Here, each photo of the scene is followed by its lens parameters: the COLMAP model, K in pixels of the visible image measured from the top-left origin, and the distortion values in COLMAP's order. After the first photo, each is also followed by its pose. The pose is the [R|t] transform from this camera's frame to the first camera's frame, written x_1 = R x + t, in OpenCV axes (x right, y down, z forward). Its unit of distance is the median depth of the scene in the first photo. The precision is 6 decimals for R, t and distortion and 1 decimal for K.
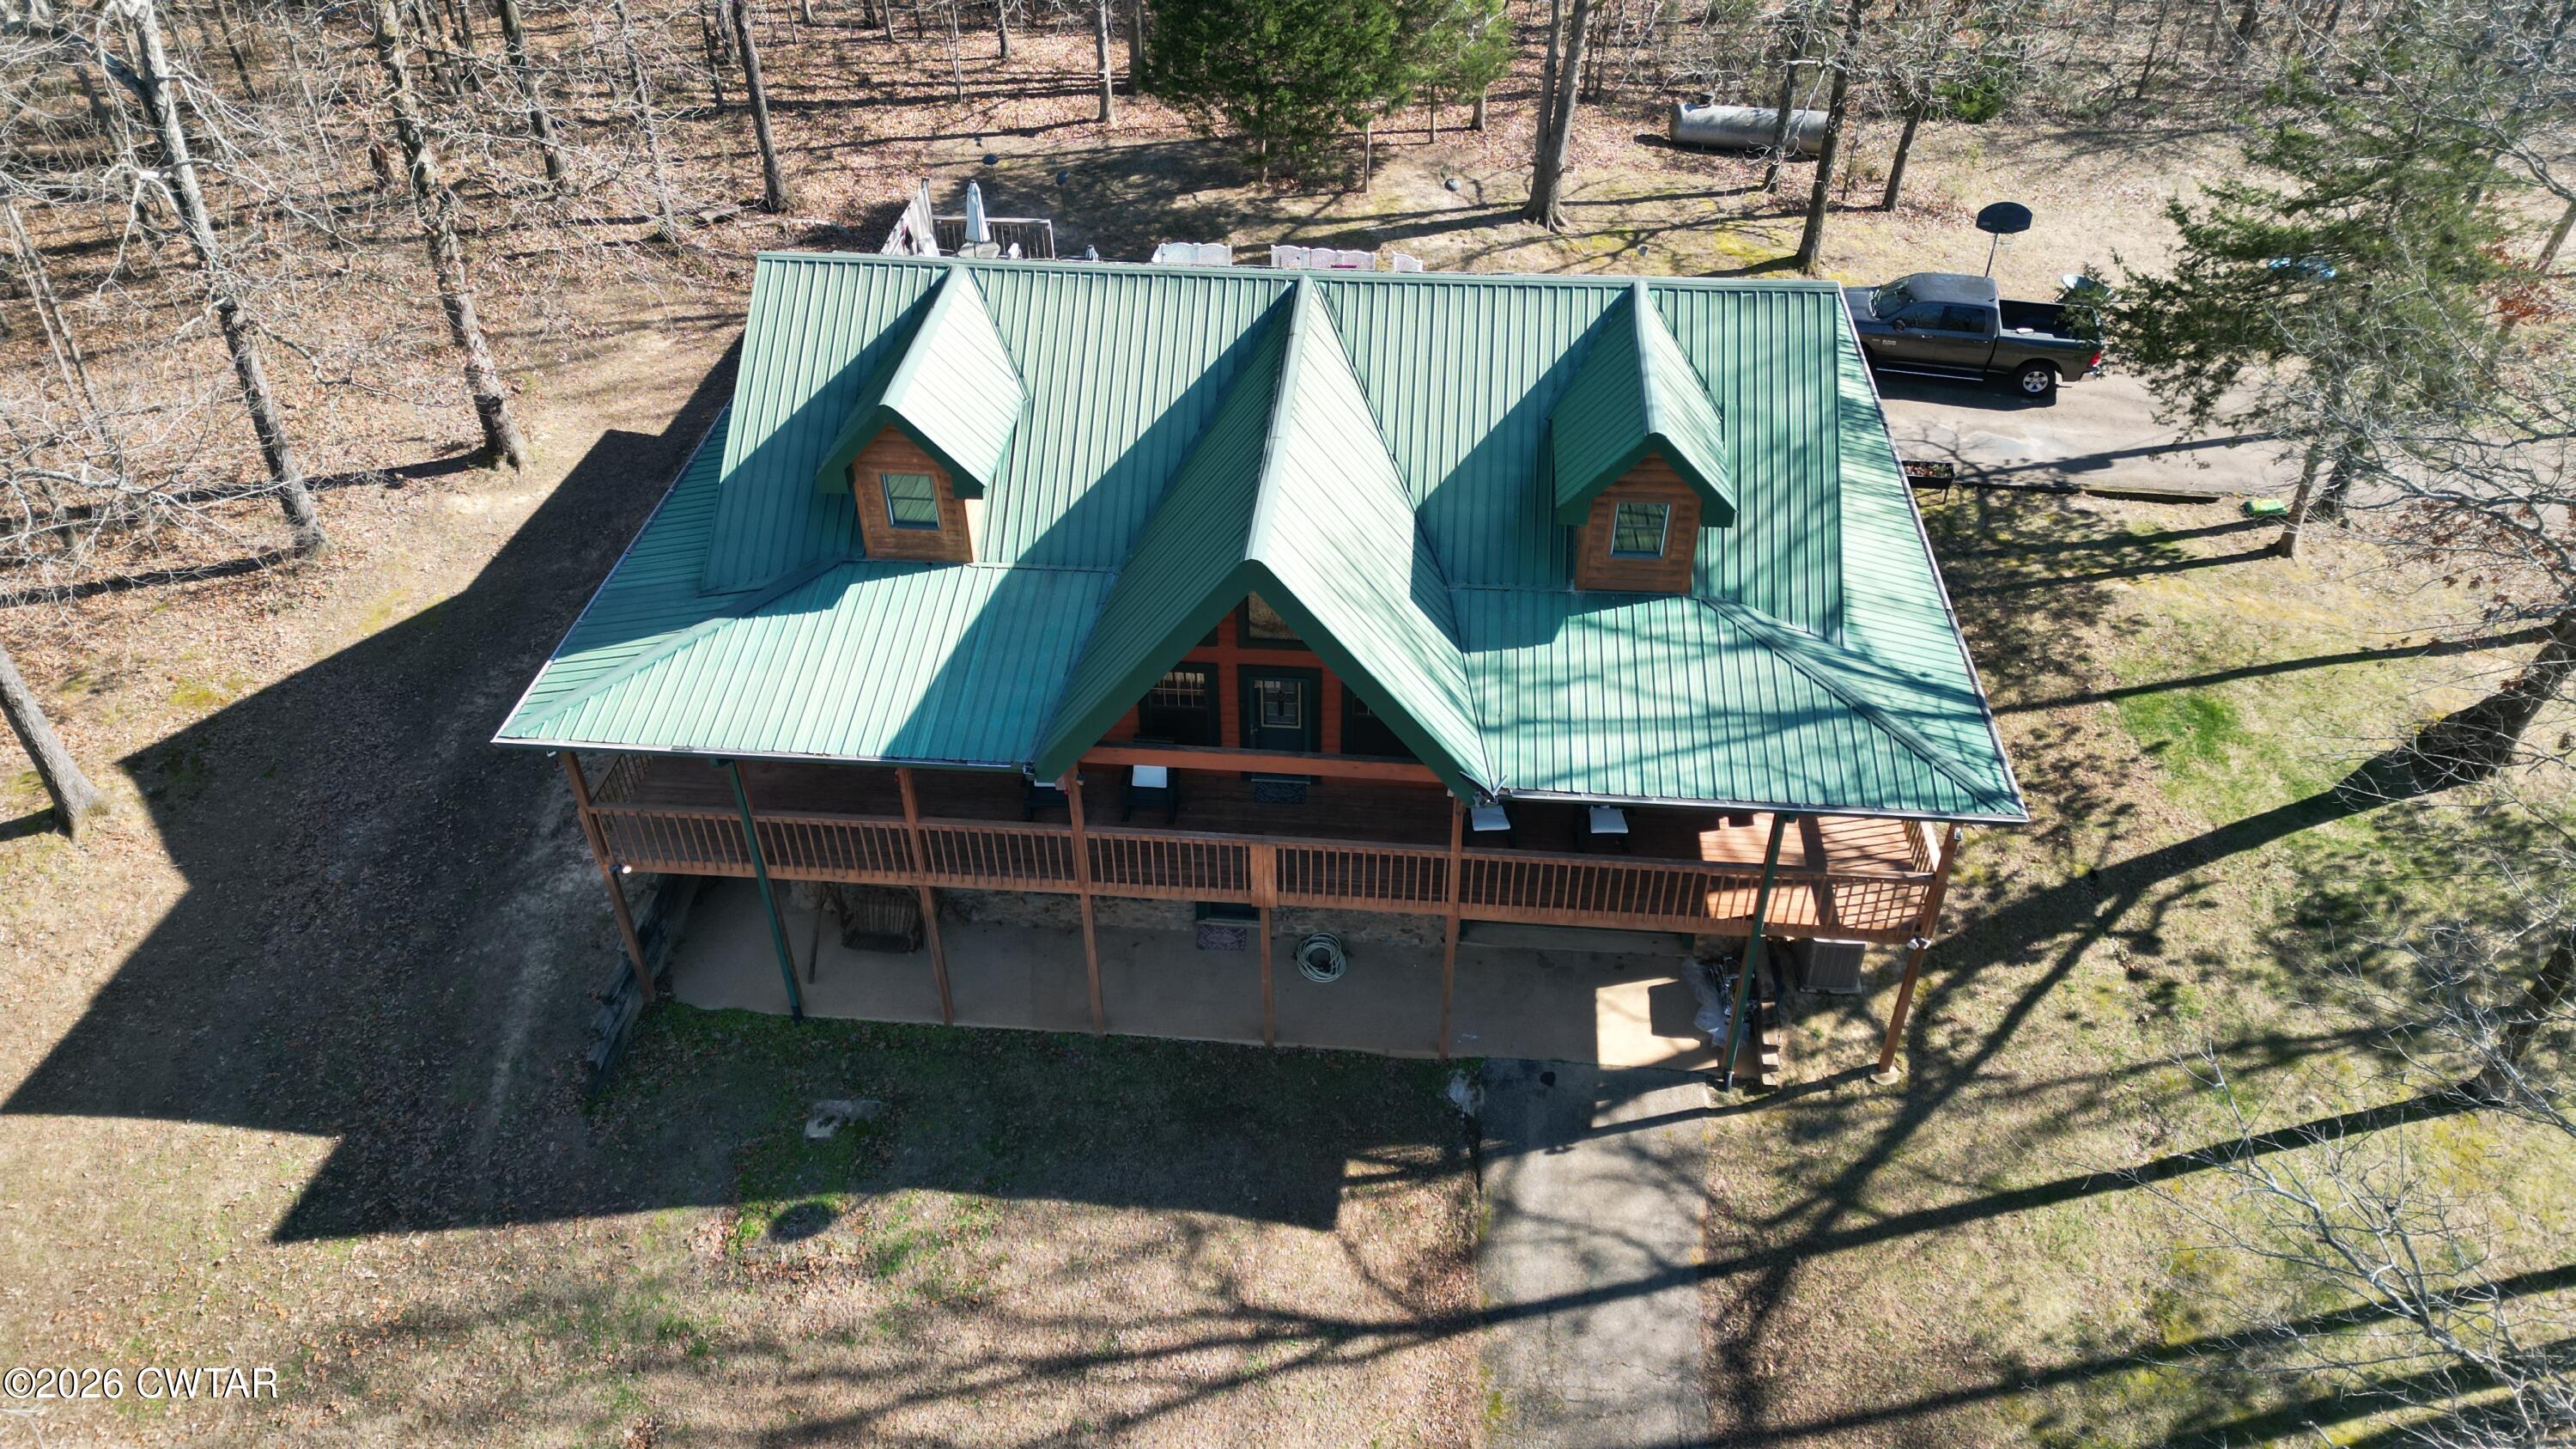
lens RADIAL K [[1774.8, 0, 1288.0], [0, 1774.8, 724.5], [0, 0, 1]] dist [0.069313, -0.072505]
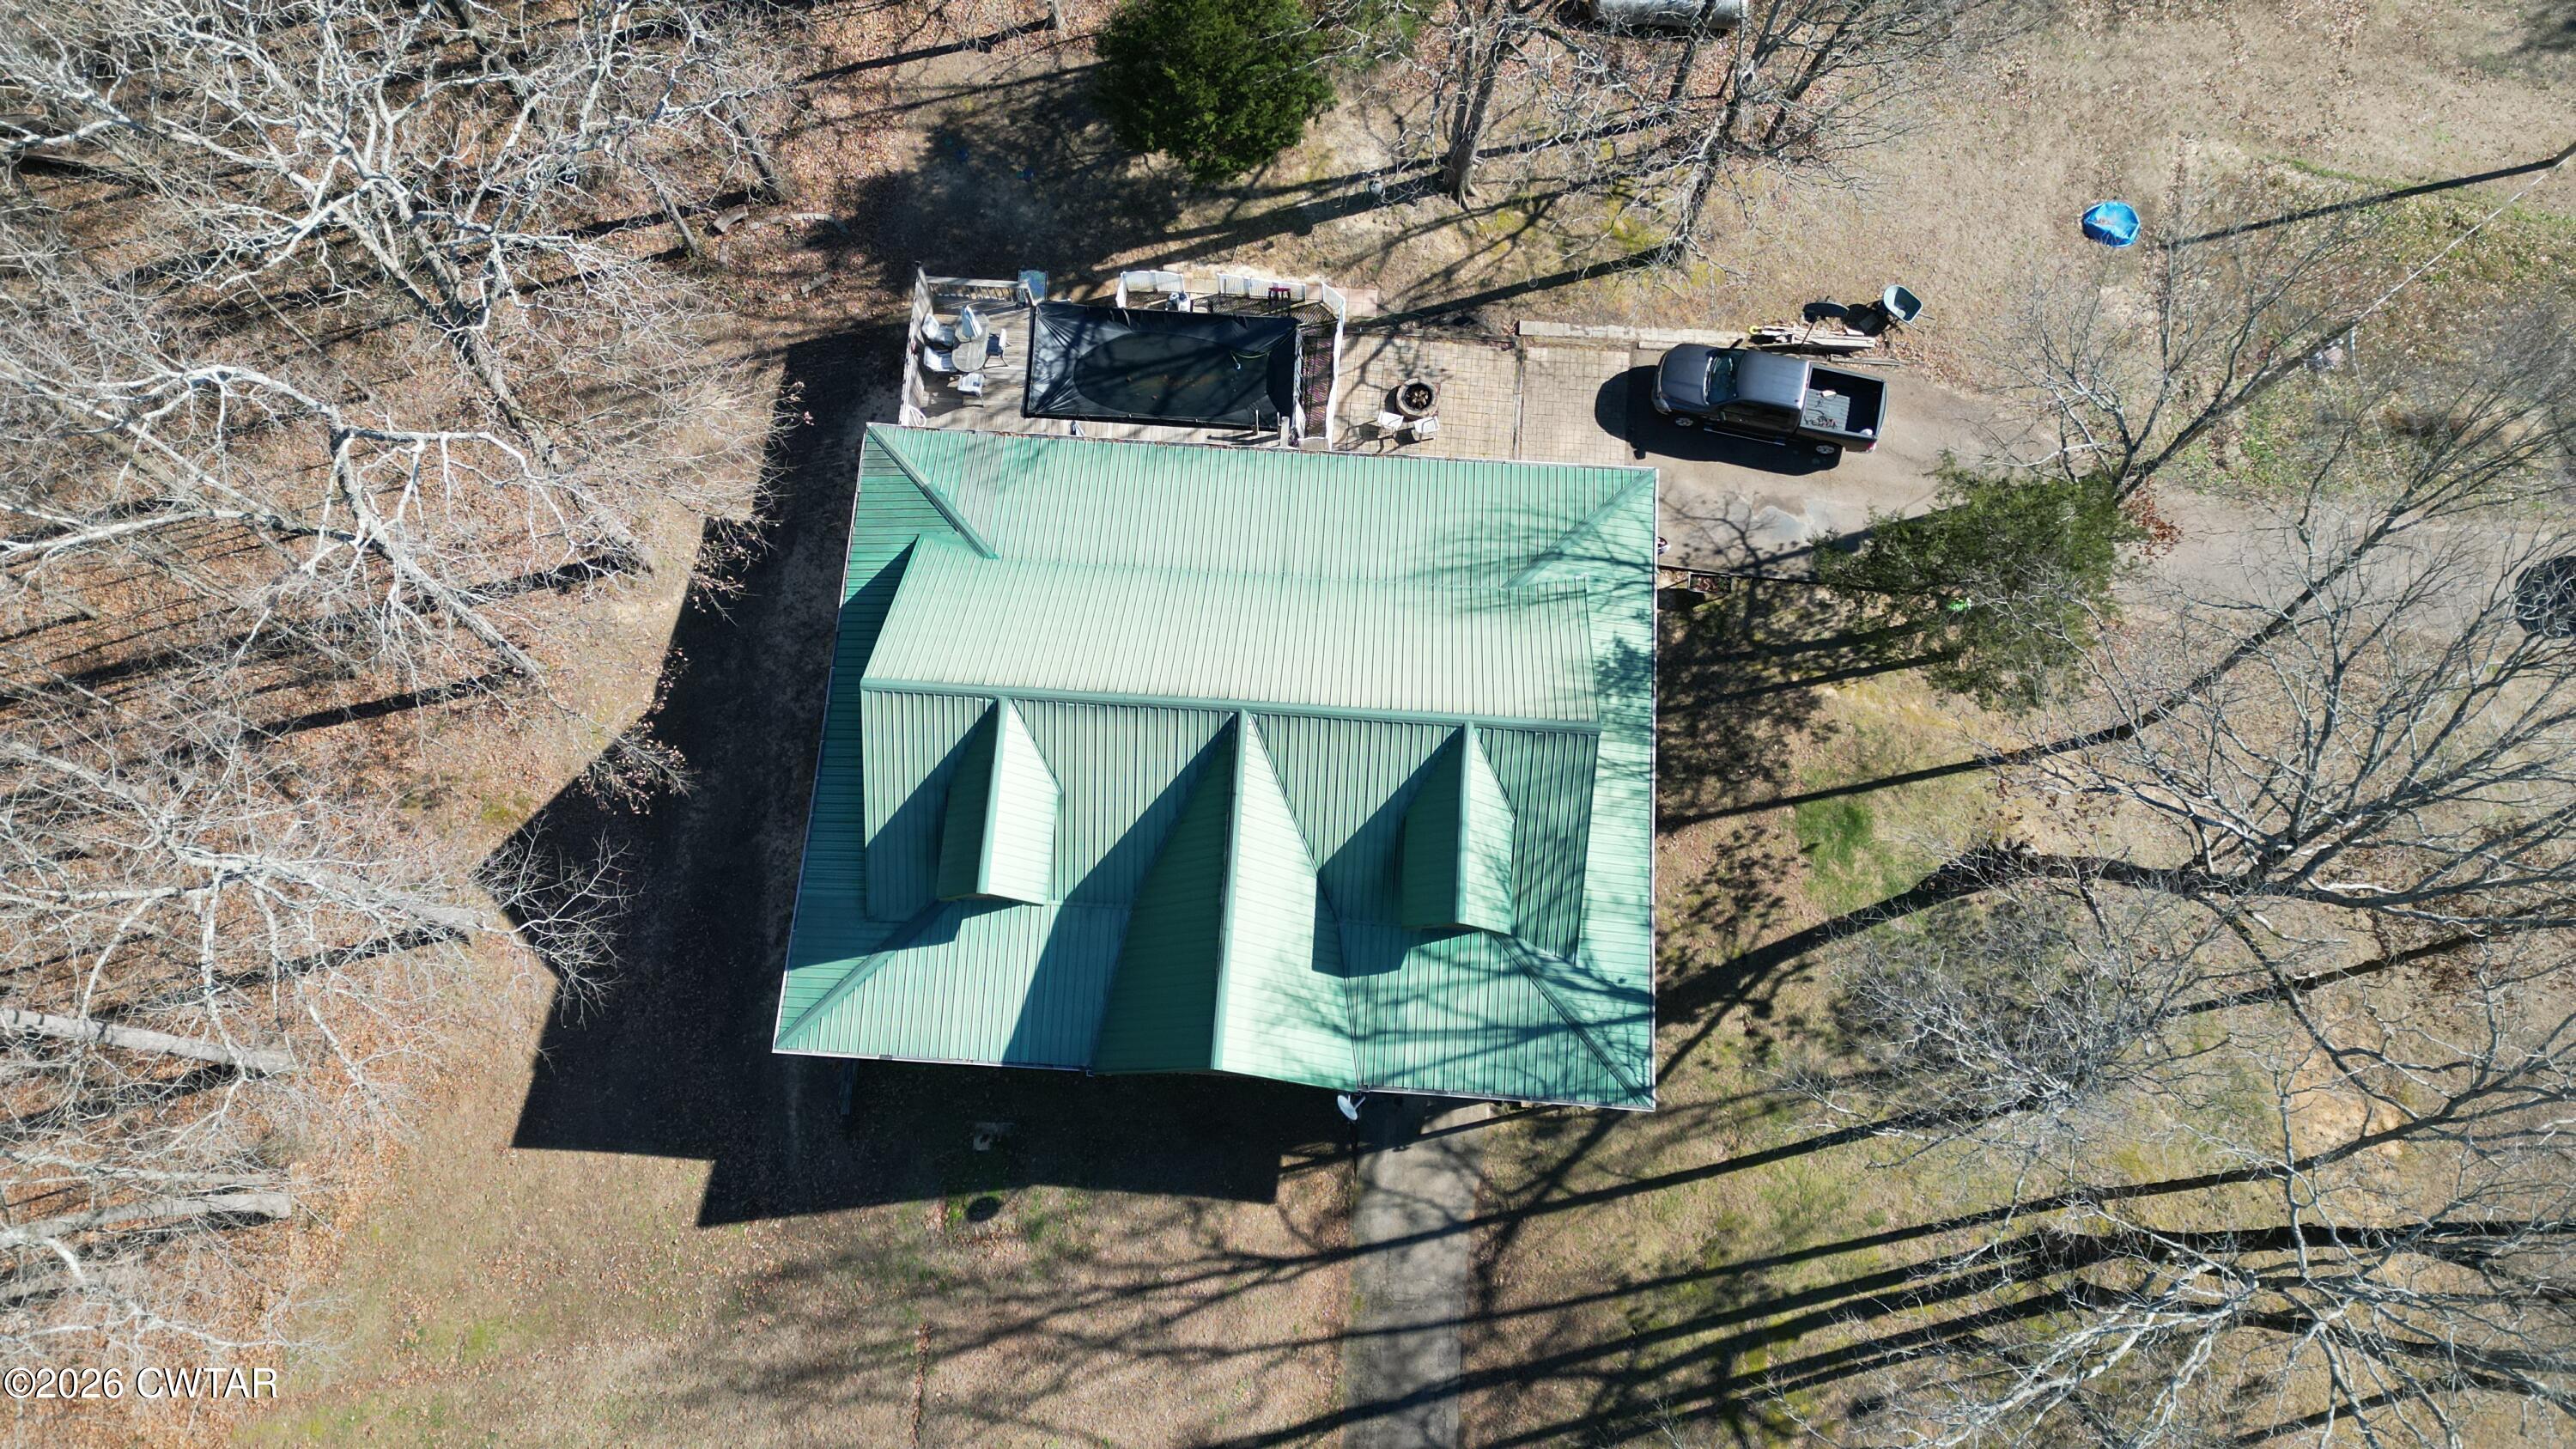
lens RADIAL K [[1774.8, 0, 1288.0], [0, 1774.8, 724.5], [0, 0, 1]] dist [0.069313, -0.072505]
pose [[0.999750, -0.022240, 0.002283, 0.046231], [0.016878, 0.817750, 0.575326, -1.153854], [-0.014662, -0.575144, 0.817921, -0.208530]]
